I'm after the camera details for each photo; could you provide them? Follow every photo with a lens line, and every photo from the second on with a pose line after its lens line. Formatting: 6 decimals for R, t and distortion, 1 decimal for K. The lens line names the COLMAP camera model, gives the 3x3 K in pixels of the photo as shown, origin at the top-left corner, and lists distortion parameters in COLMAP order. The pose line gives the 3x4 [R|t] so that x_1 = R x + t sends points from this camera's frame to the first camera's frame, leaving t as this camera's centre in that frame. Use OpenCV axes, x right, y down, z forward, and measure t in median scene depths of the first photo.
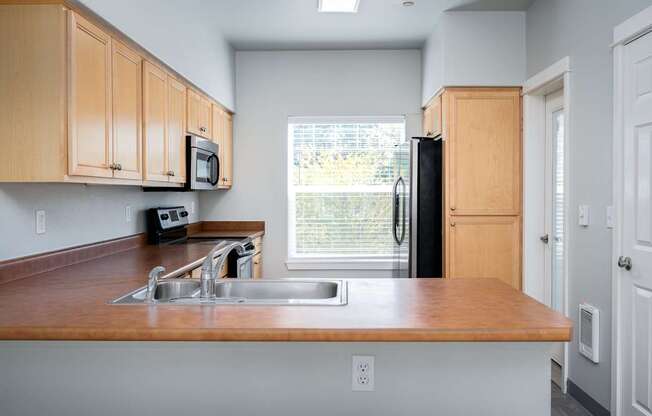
lens RADIAL K [[617.3, 0, 326.0], [0, 617.3, 208.0], [0, 0, 1]] dist [0.004759, 0.001732]
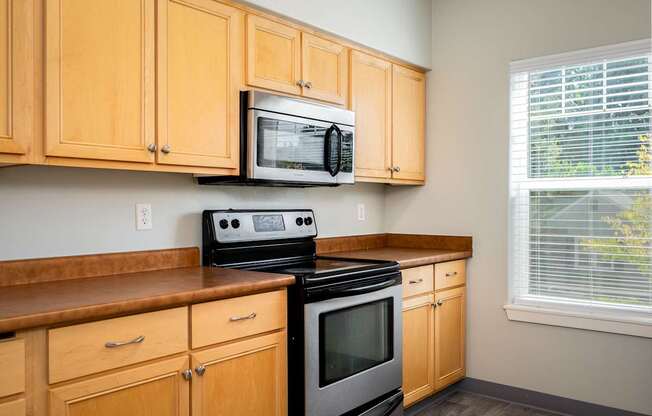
lens RADIAL K [[617.3, 0, 326.0], [0, 617.3, 208.0], [0, 0, 1]] dist [0.004759, 0.001732]
pose [[0.814919, 0.014503, -0.579394, 0.166425], [-0.022317, 0.999731, -0.006364, -0.000170], [0.579146, 0.018116, 0.815023, 0.471524]]
